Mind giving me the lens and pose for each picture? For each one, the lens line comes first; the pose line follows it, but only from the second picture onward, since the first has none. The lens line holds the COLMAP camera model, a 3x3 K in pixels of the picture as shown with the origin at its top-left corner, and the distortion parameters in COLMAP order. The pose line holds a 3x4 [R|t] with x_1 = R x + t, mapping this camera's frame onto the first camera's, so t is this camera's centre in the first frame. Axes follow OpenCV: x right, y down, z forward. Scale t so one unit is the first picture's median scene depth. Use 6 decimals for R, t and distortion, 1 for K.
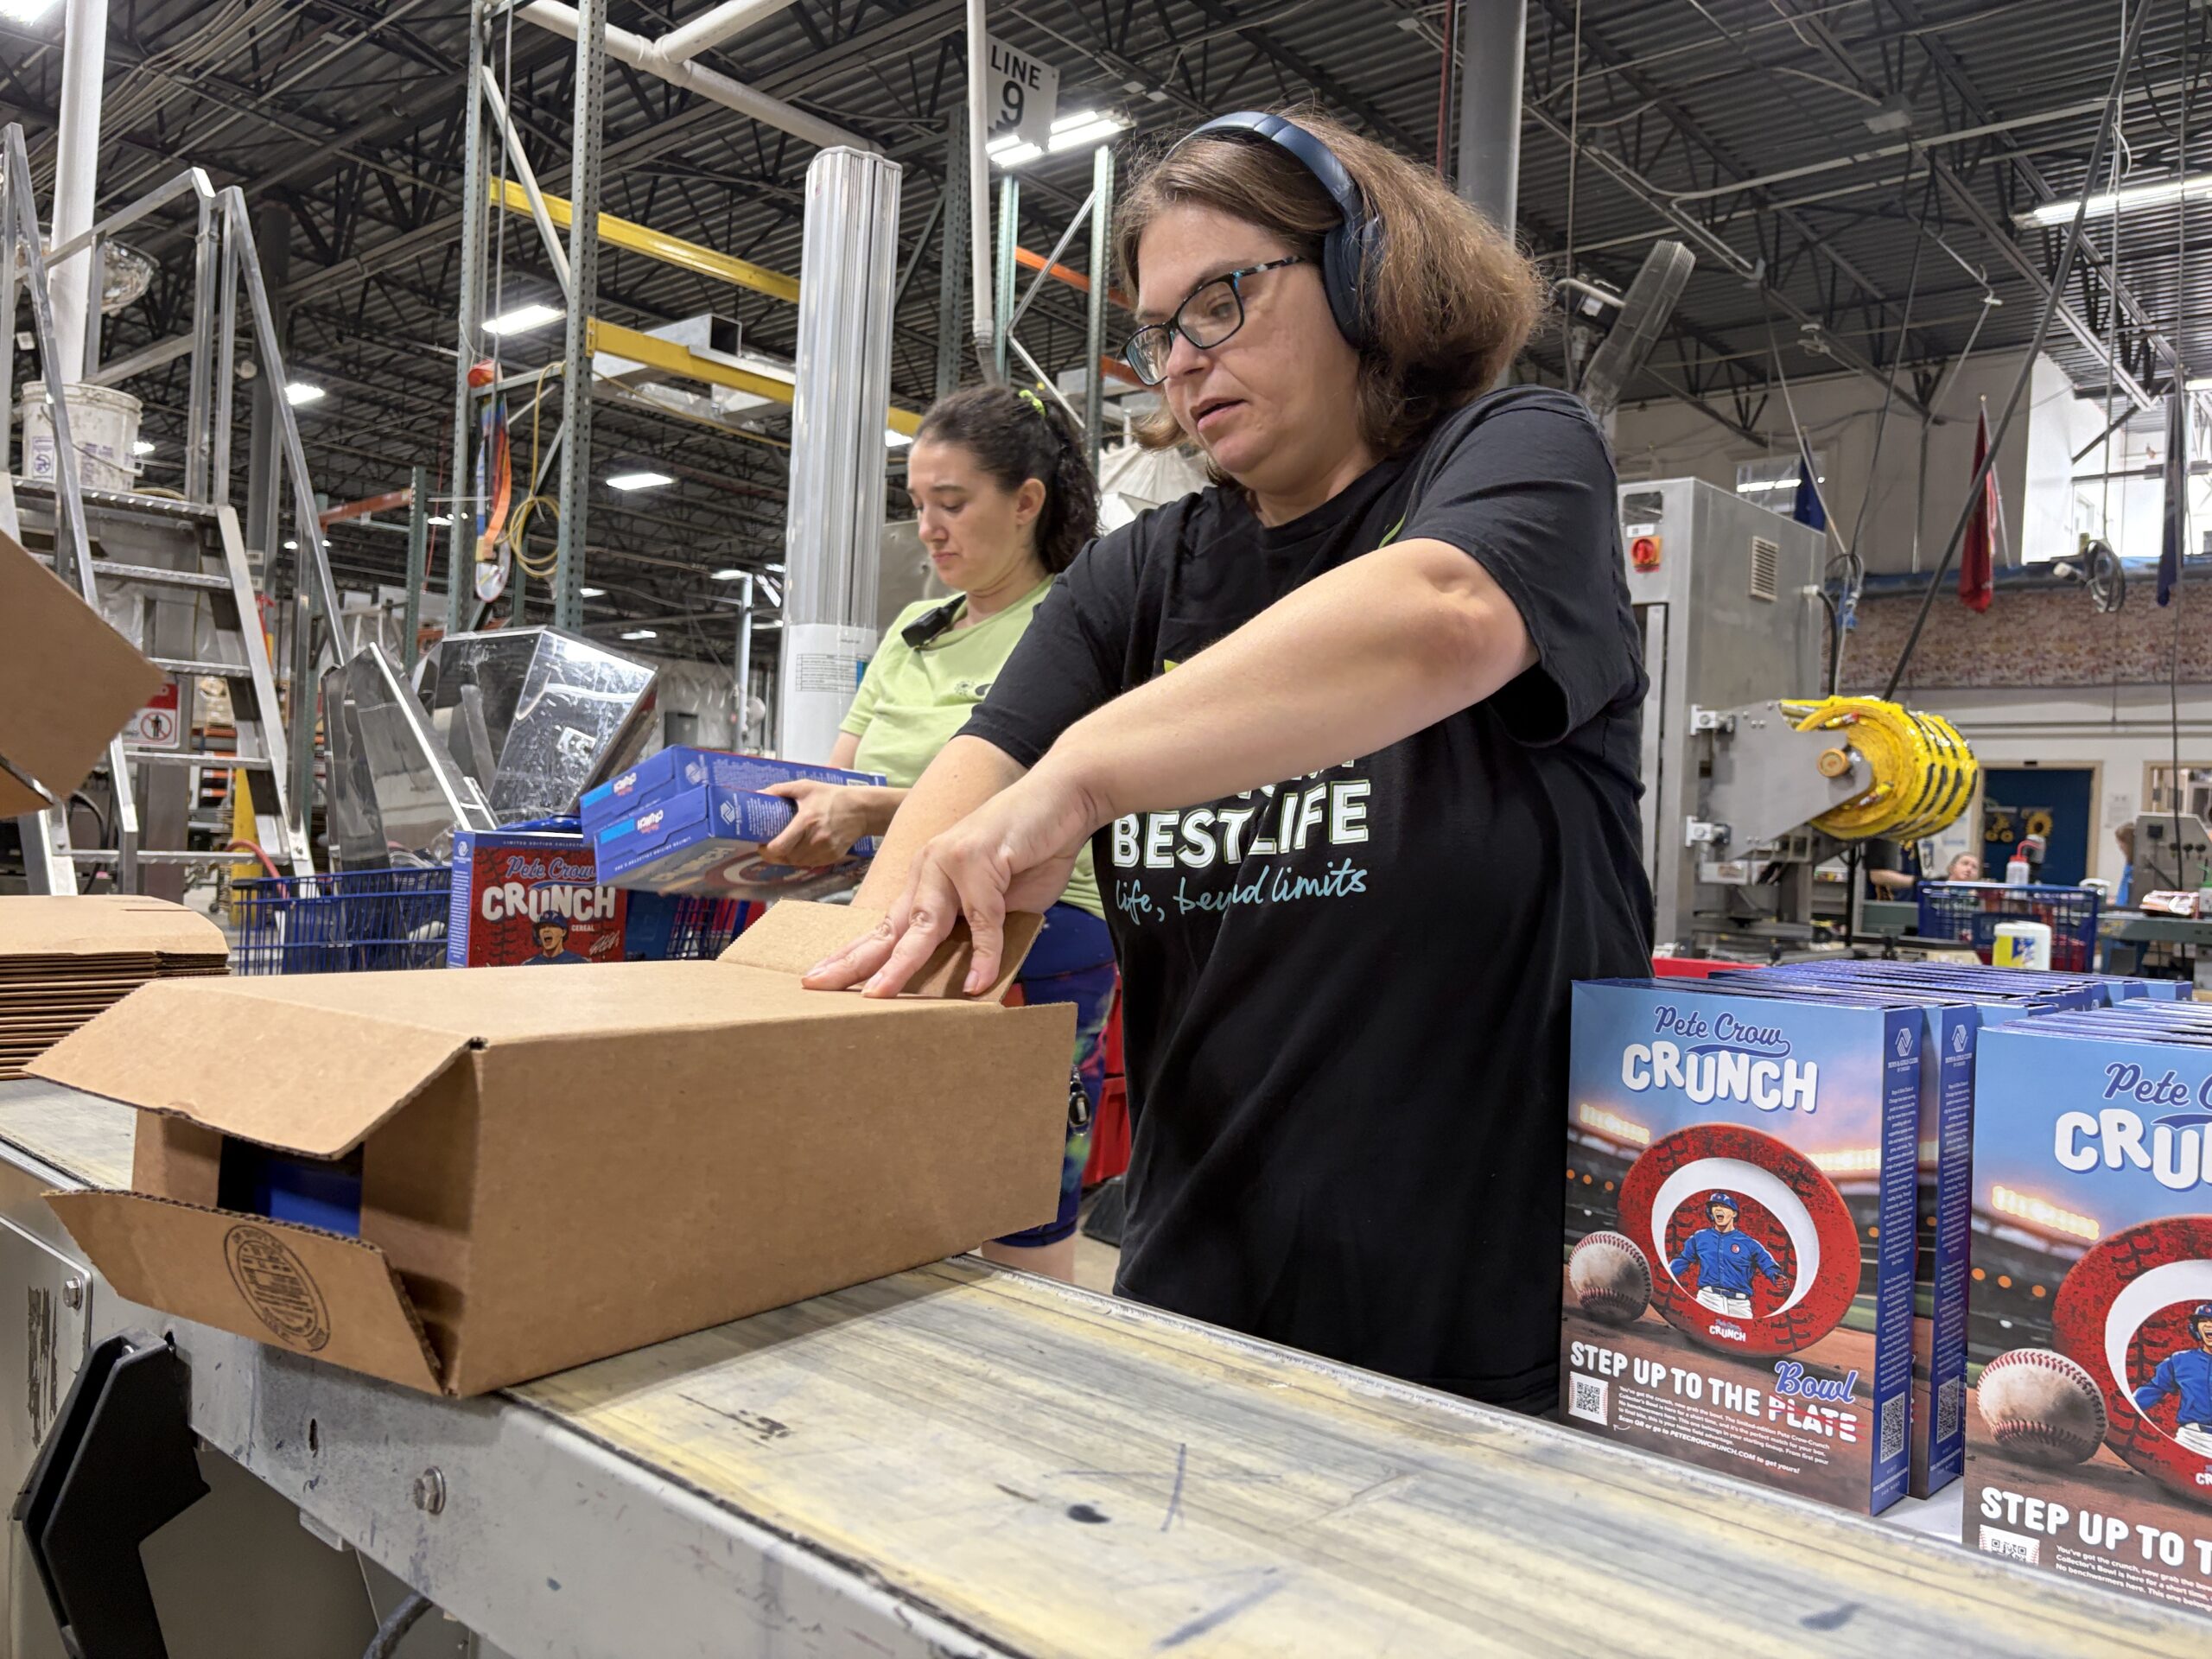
lens RADIAL K [[1690.8, 0, 1115.4], [0, 1690.8, 830.5], [0, 0, 1]] dist [0.011910, 0.004909]
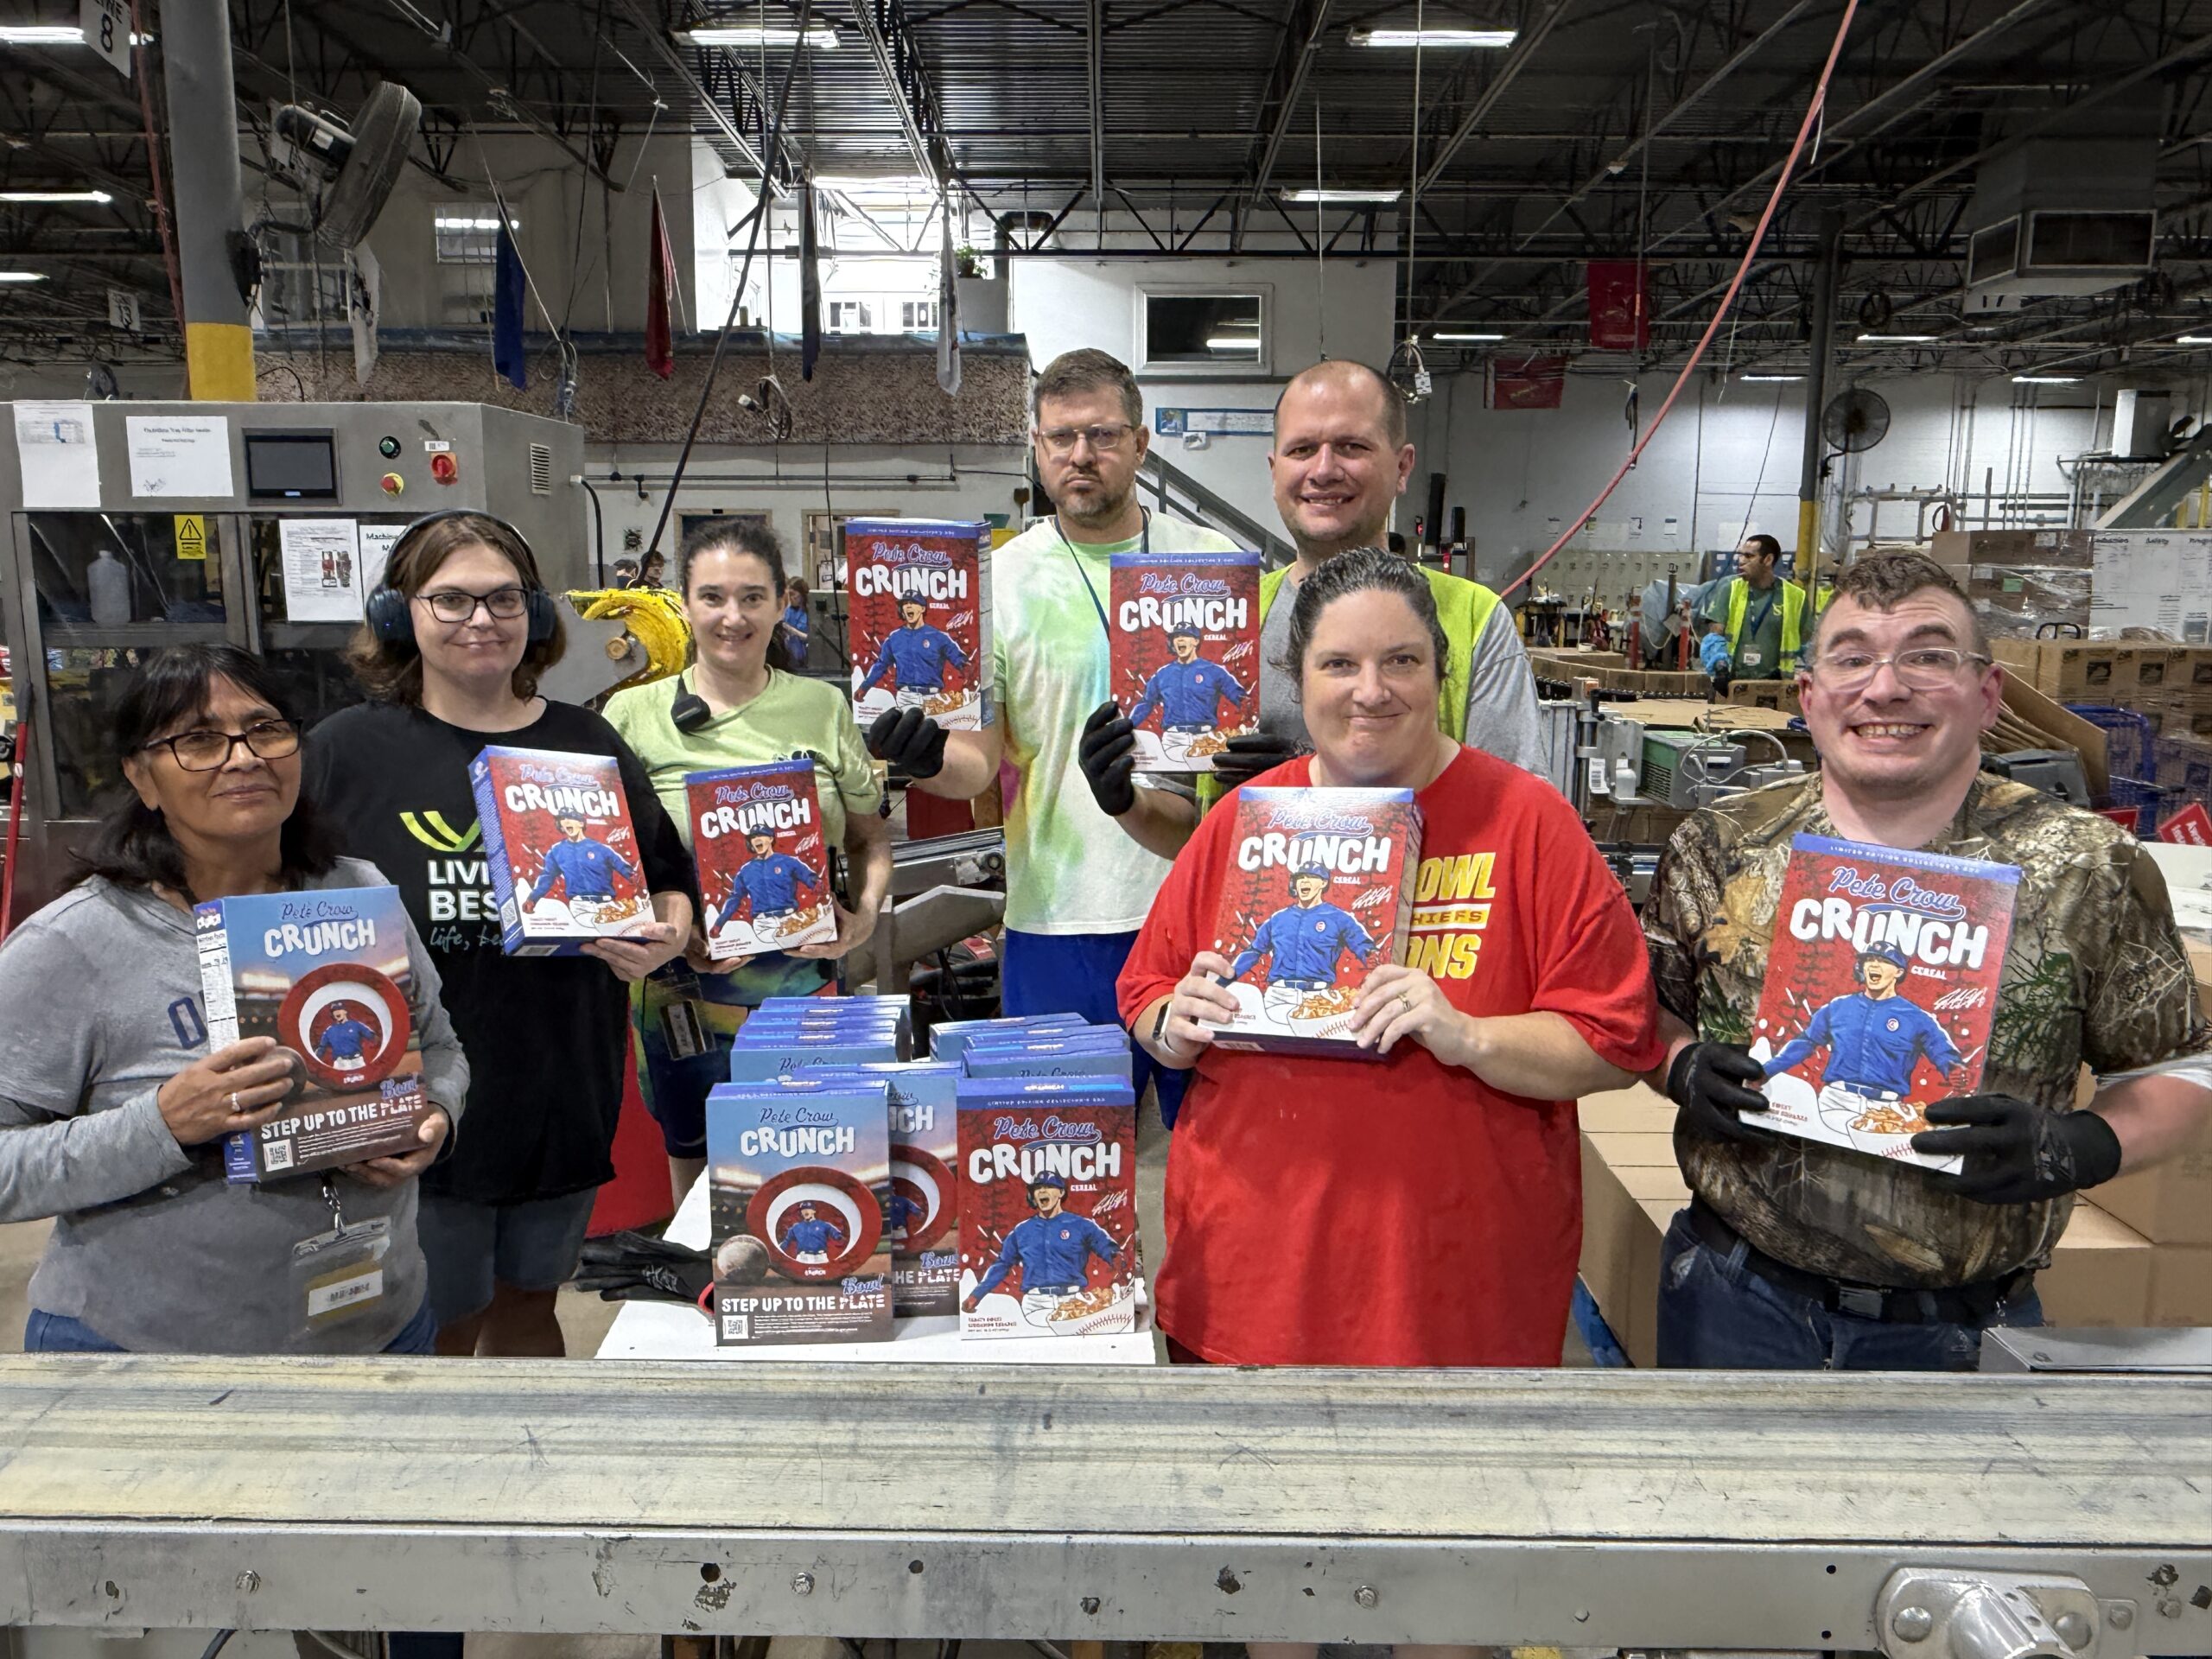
lens RADIAL K [[1663.9, 0, 1094.9], [0, 1663.9, 843.8], [0, 0, 1]] dist [0.000993, -0.003764]
pose [[0.751115, -0.149407, 0.643042, -0.067270], [0.026267, 0.980046, 0.197026, -0.072058], [-0.659648, -0.131098, 0.740052, -0.087346]]
